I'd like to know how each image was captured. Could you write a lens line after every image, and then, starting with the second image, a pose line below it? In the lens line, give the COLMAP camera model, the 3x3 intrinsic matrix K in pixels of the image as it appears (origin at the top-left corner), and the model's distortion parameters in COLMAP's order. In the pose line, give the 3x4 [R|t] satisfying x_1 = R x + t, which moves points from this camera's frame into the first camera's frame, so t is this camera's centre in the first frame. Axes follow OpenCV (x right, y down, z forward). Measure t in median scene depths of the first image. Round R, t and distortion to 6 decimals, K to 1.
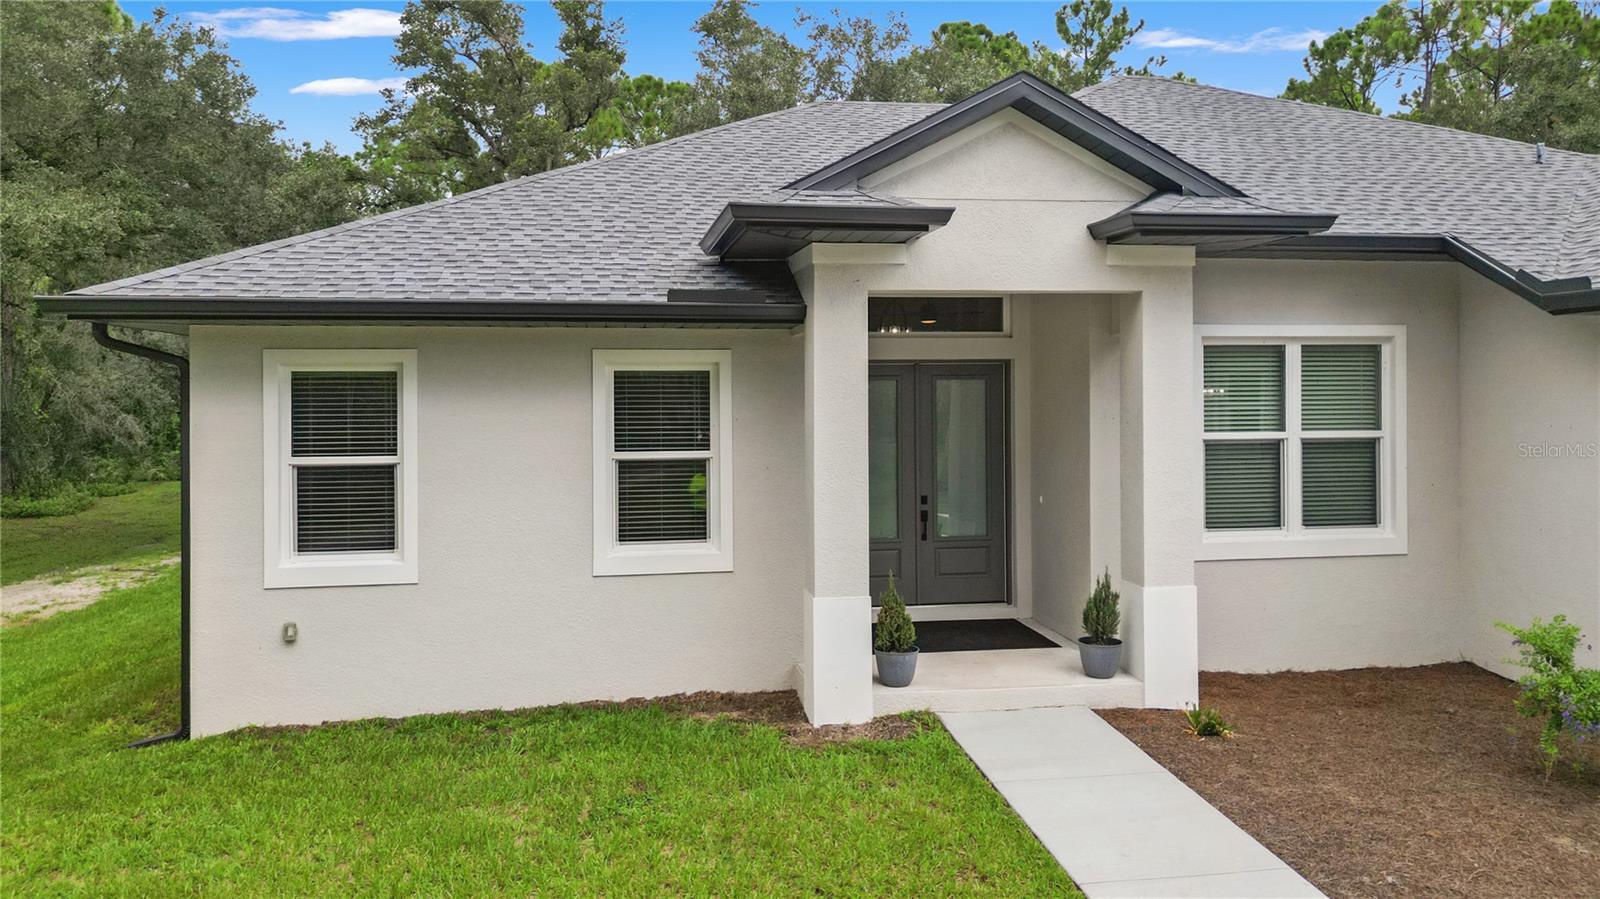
lens RADIAL K [[1248.0, 0, 801.0], [0, 1248.0, 382.5], [0, 0, 1]] dist [0.022667, -0.007256]
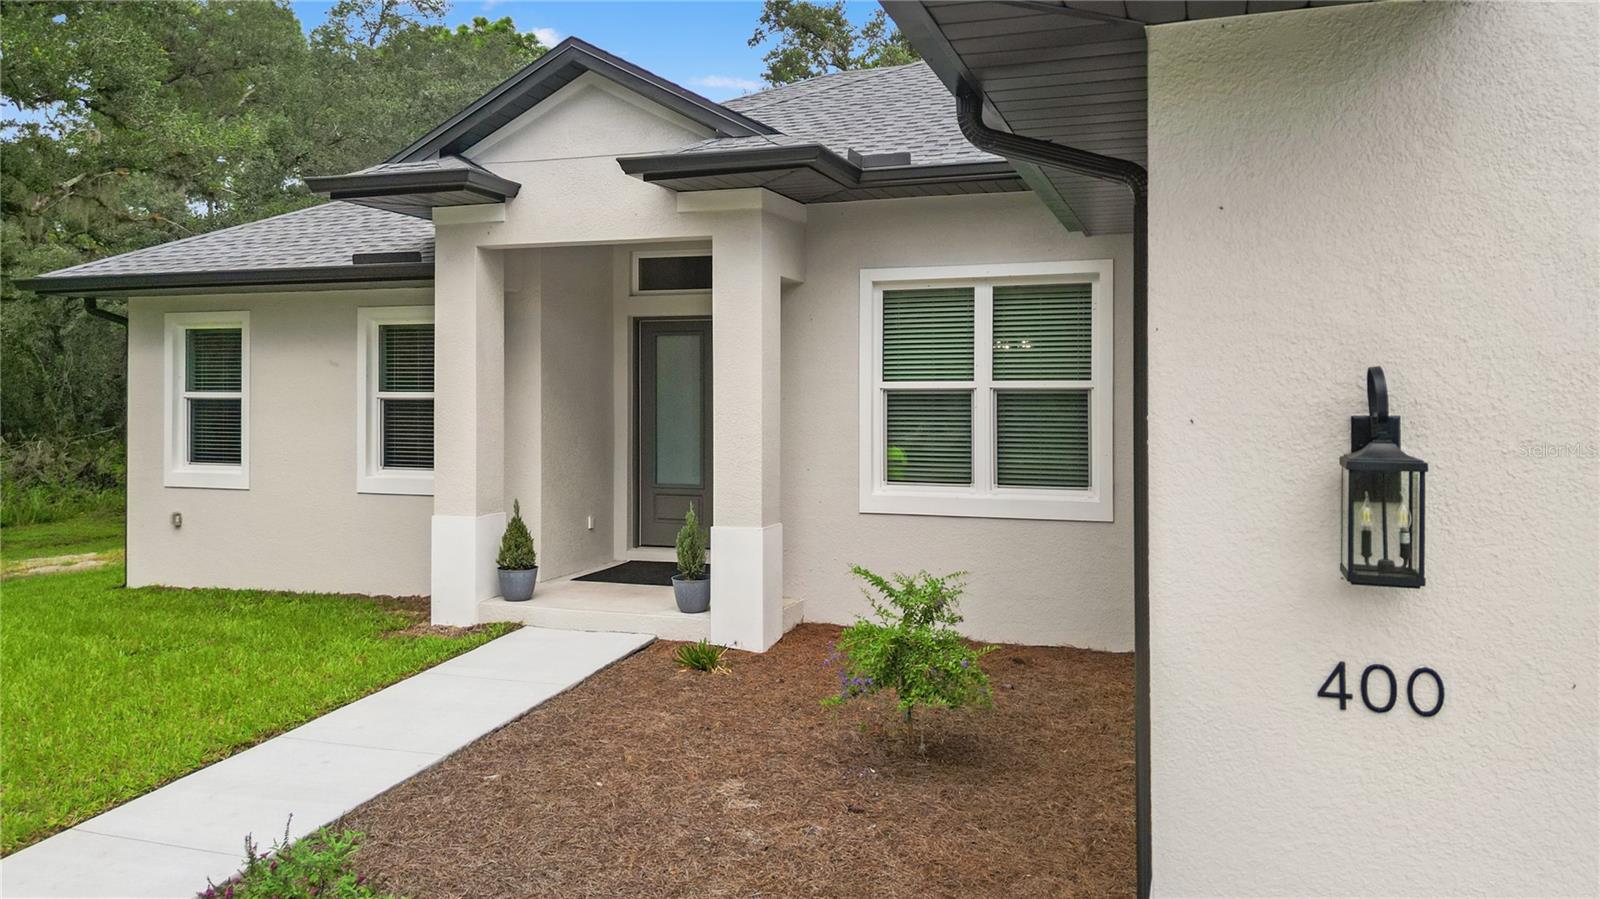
lens RADIAL K [[1248.0, 0, 801.0], [0, 1248.0, 382.5], [0, 0, 1]] dist [0.022667, -0.007256]
pose [[0.863578, 0.005069, -0.504191, 0.835940], [0.001116, 0.999928, 0.011965, 0.032973], [0.504215, -0.010896, 0.863510, 0.160929]]
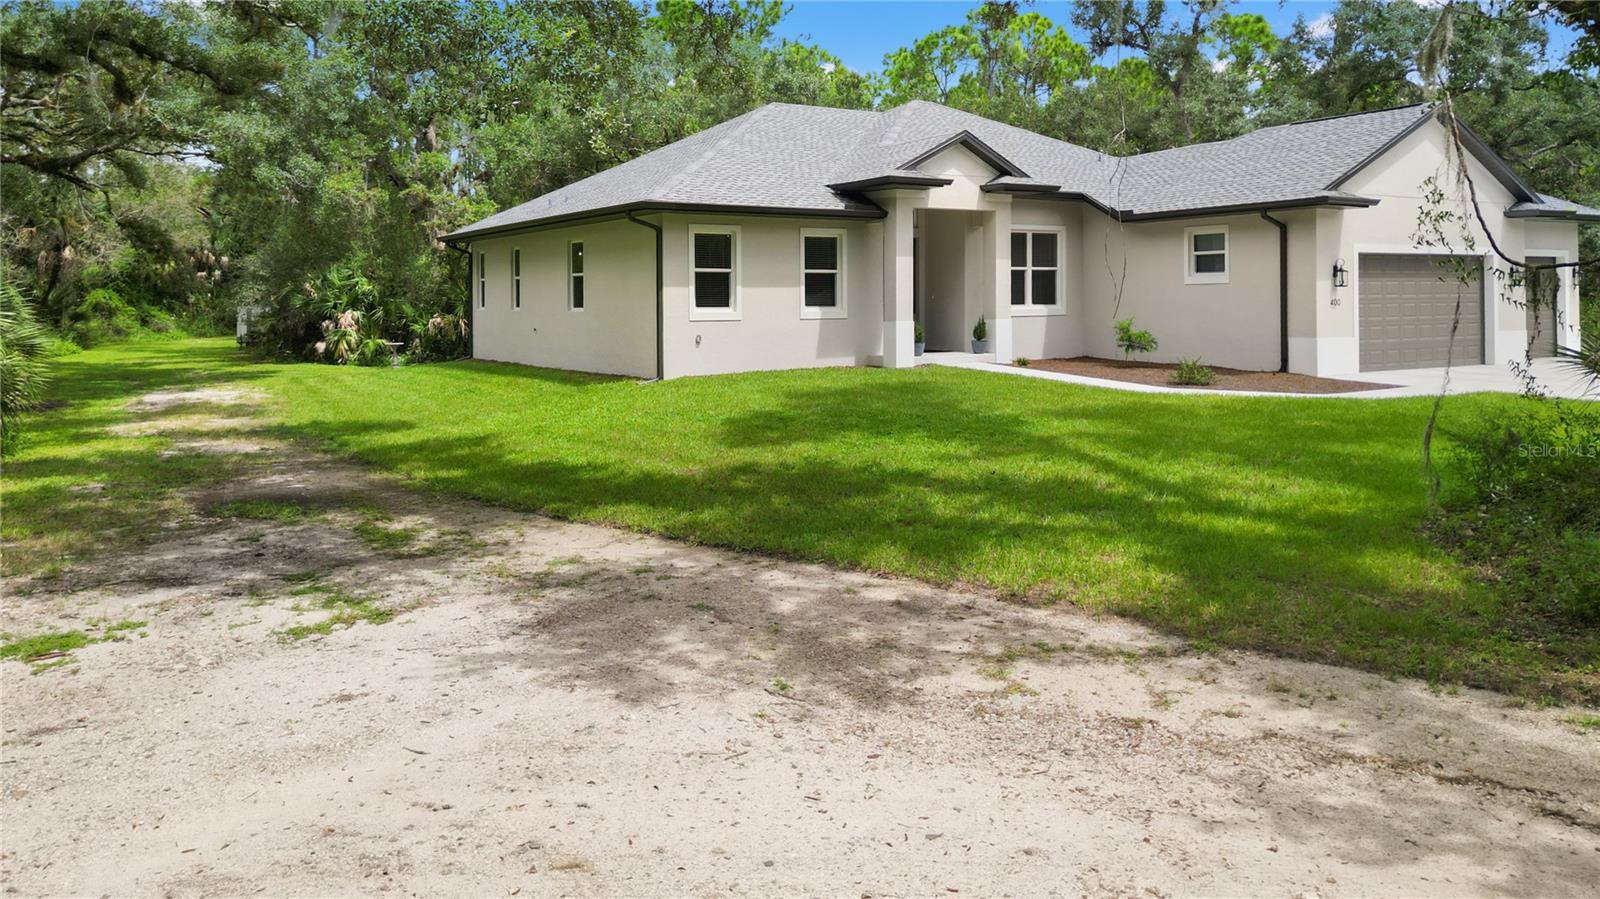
lens RADIAL K [[1248.0, 0, 801.0], [0, 1248.0, 382.5], [0, 0, 1]] dist [0.022667, -0.007256]
pose [[0.925125, -0.022300, 0.379007, -1.123699], [-0.006235, 0.997247, 0.073893, 0.097655], [-0.379611, -0.070723, 0.922439, -1.328368]]
